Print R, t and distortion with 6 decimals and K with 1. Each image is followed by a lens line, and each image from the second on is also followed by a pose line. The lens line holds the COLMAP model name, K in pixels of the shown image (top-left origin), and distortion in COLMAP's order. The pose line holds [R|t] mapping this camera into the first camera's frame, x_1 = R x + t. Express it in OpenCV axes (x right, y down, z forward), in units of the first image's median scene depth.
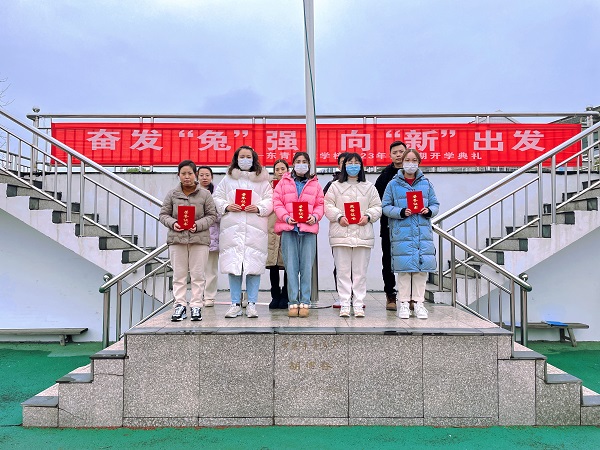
lens RADIAL K [[444.7, 0, 303.7], [0, 444.7, 224.9], [0, 0, 1]] dist [0.041138, -0.036936]
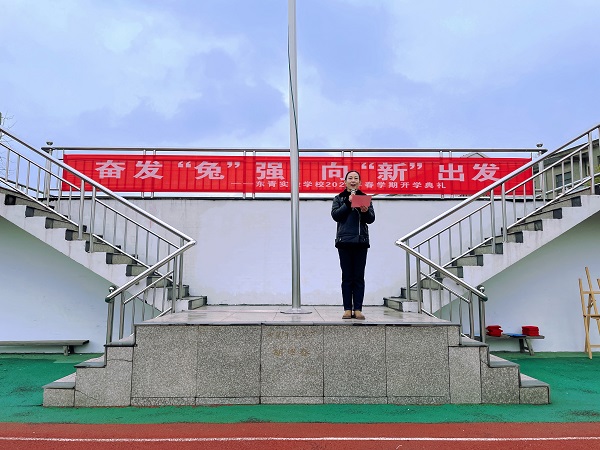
lens RADIAL K [[444.7, 0, 299.1], [0, 444.7, 225.5], [0, 0, 1]] dist [0.041138, -0.036936]
pose [[0.999854, 0.003976, 0.016626, 0.009660], [-0.002554, 0.996404, -0.084689, 0.054187], [-0.016903, 0.084635, 0.996269, -0.139485]]
